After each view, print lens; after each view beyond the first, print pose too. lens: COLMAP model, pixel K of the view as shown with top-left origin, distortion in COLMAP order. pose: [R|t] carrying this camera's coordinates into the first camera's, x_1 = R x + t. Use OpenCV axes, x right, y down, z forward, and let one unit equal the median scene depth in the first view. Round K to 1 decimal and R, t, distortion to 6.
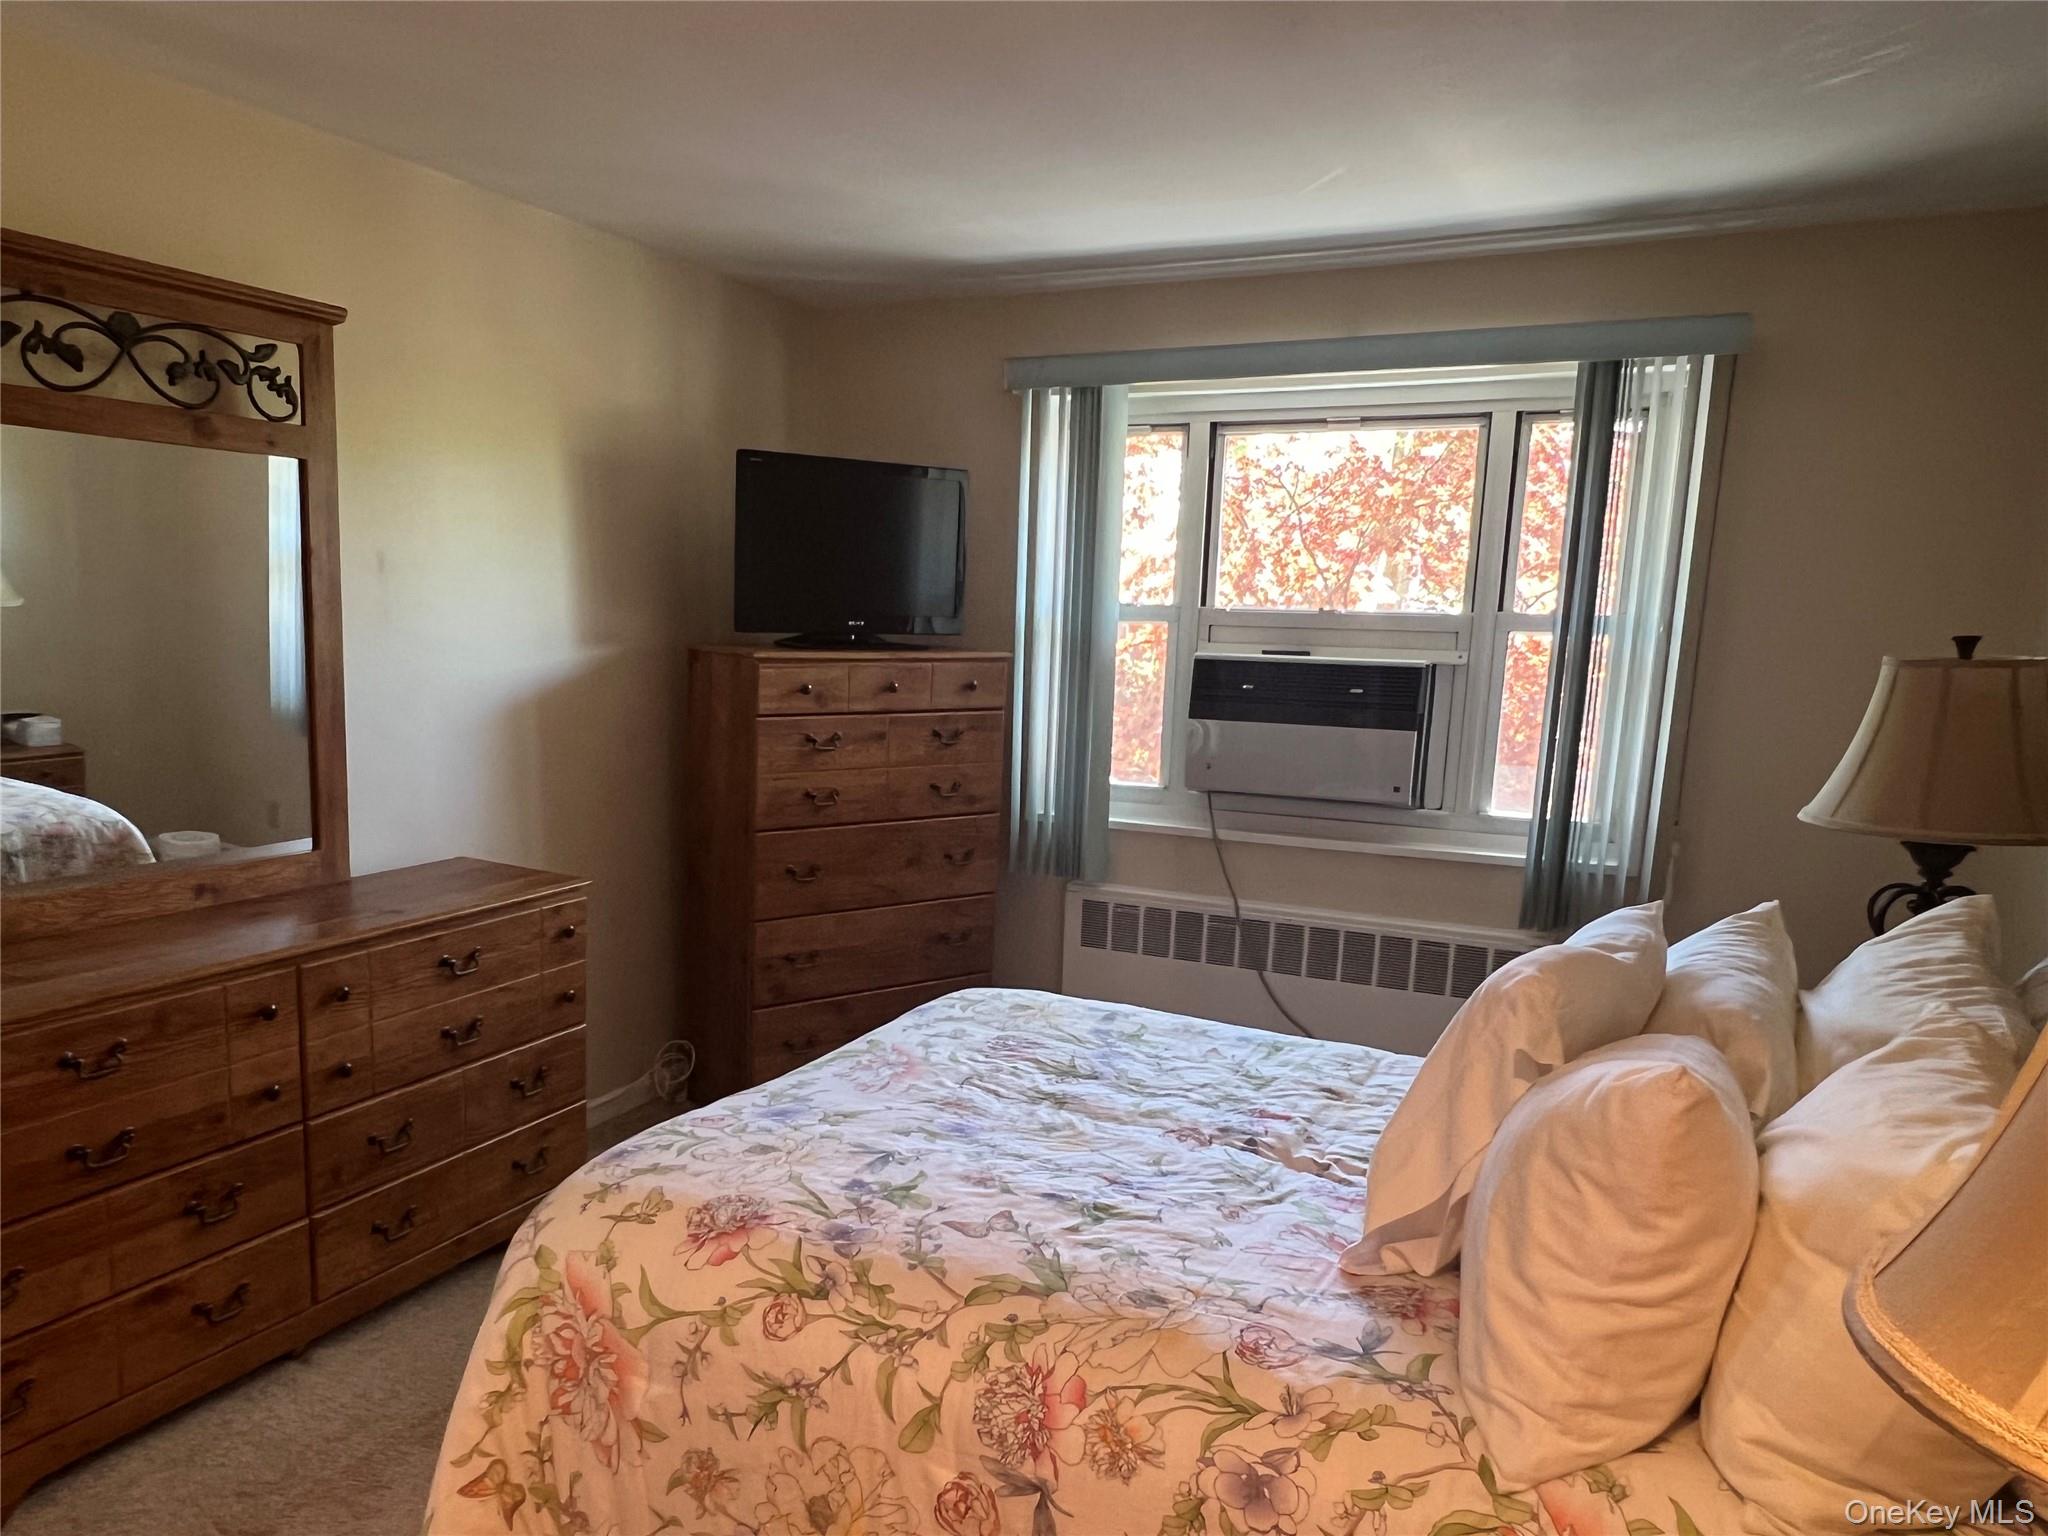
lens RADIAL K [[1448.4, 0, 960.6], [0, 1448.4, 906.0], [0, 0, 1]] dist [0.003354, -0.004605]
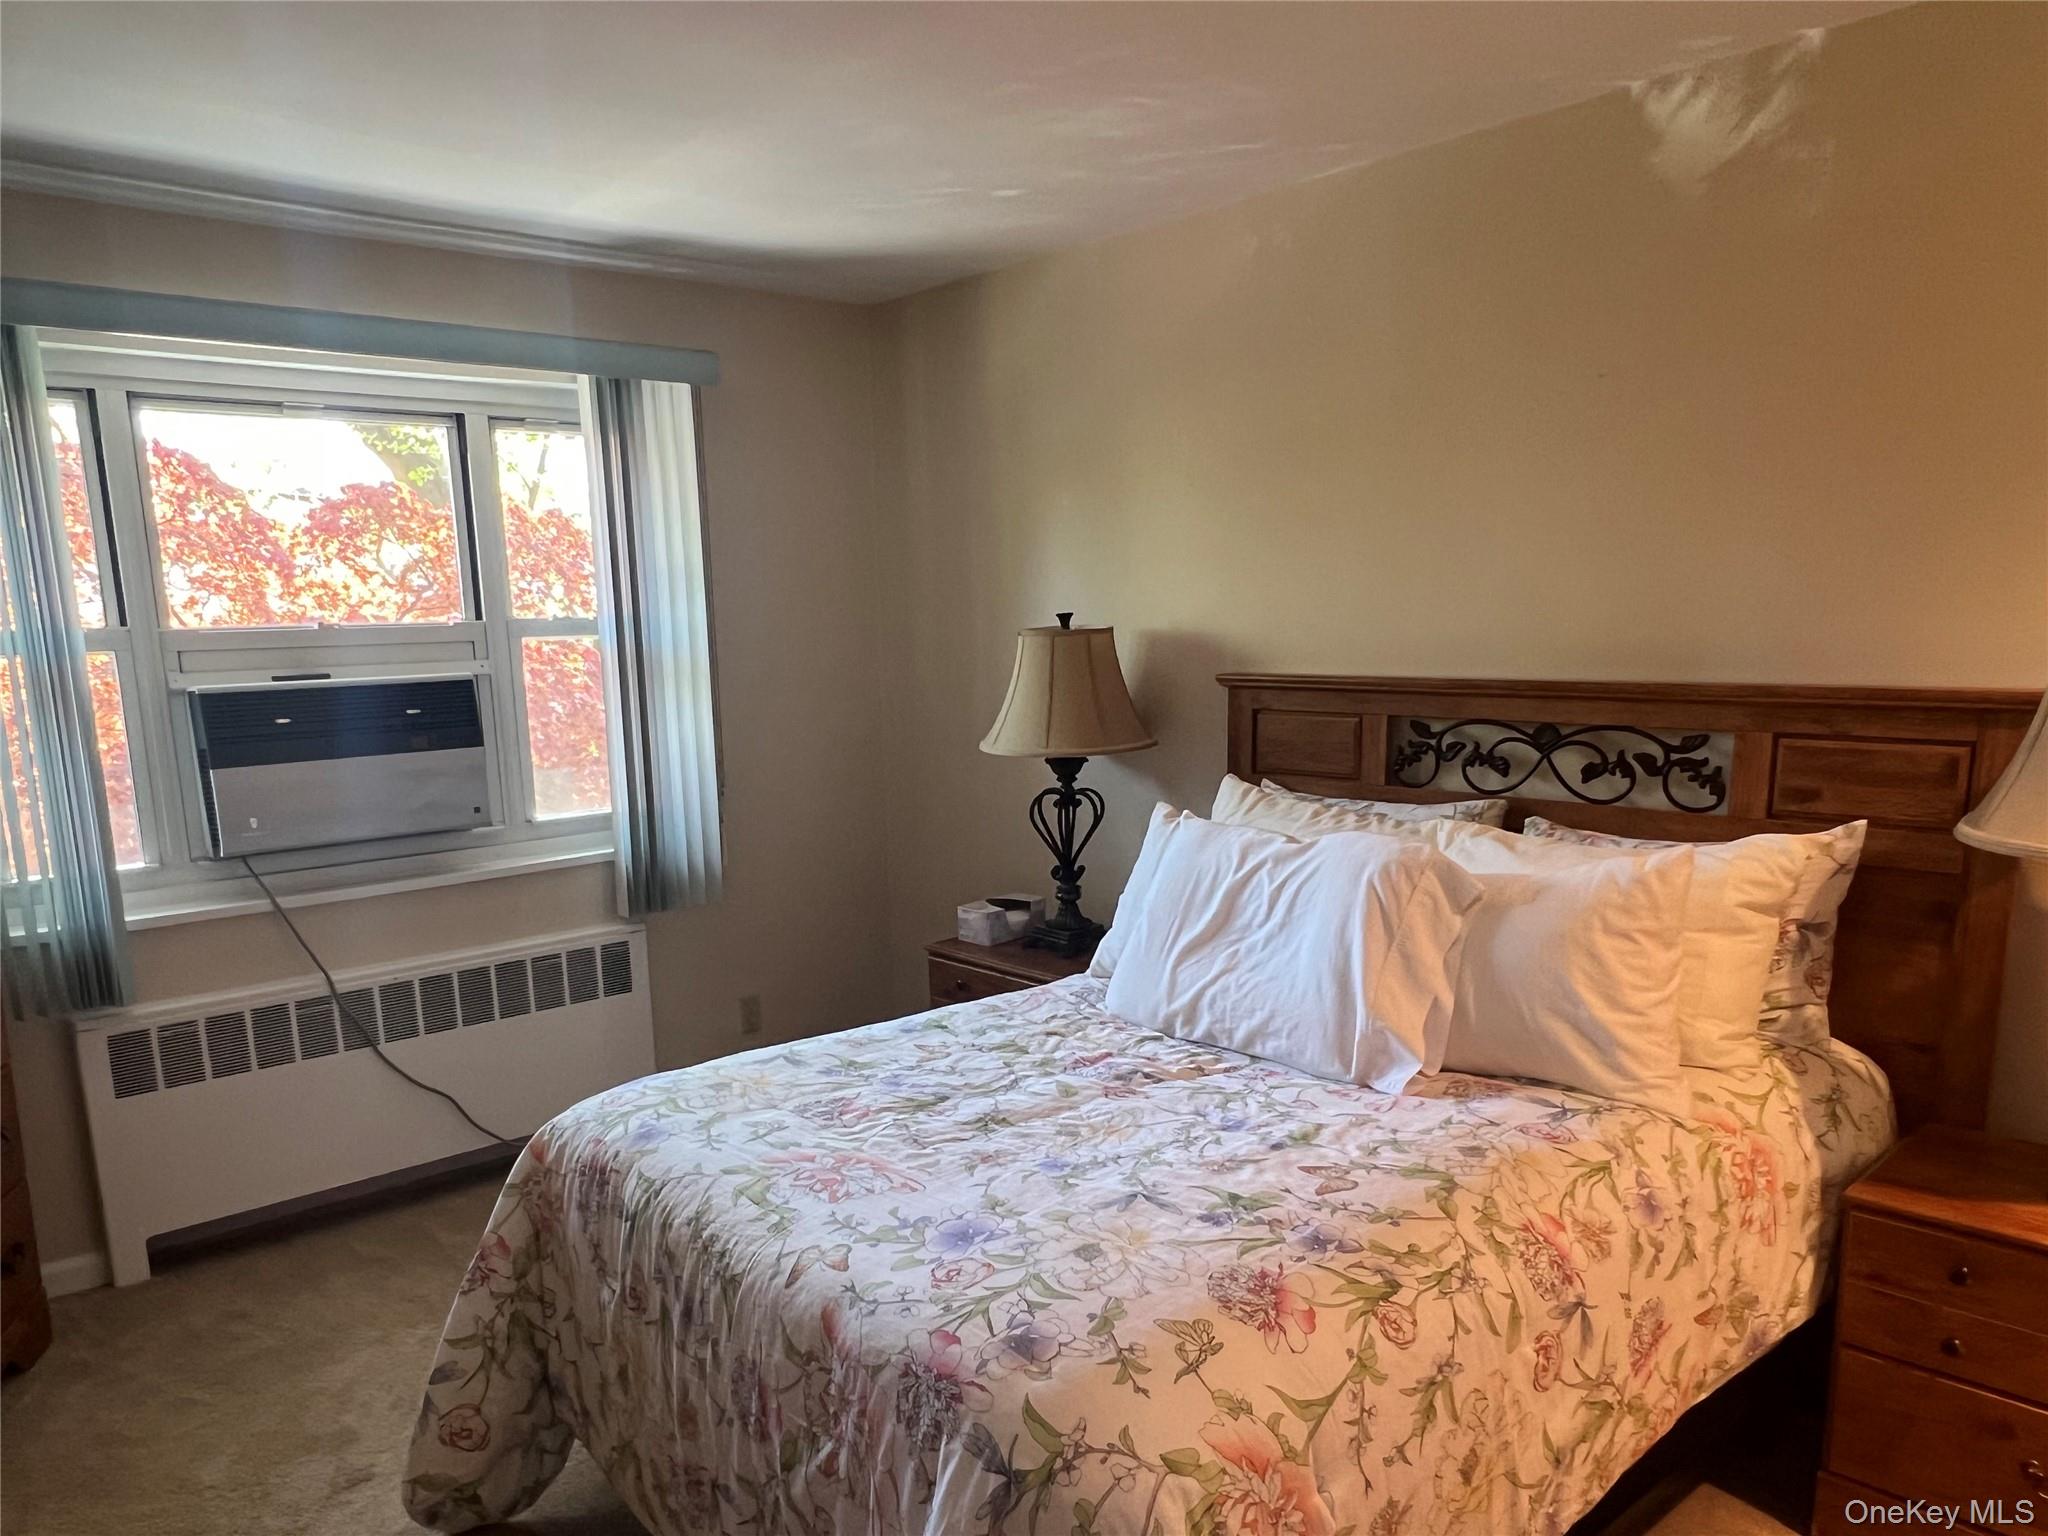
lens RADIAL K [[1448.4, 0, 960.6], [0, 1448.4, 906.0], [0, 0, 1]] dist [0.003354, -0.004605]
pose [[0.369837, -0.218836, 0.902957, -0.697469], [0.224777, 0.964069, 0.141582, -0.129993], [-0.901496, 0.150601, 0.405738, 0.540924]]
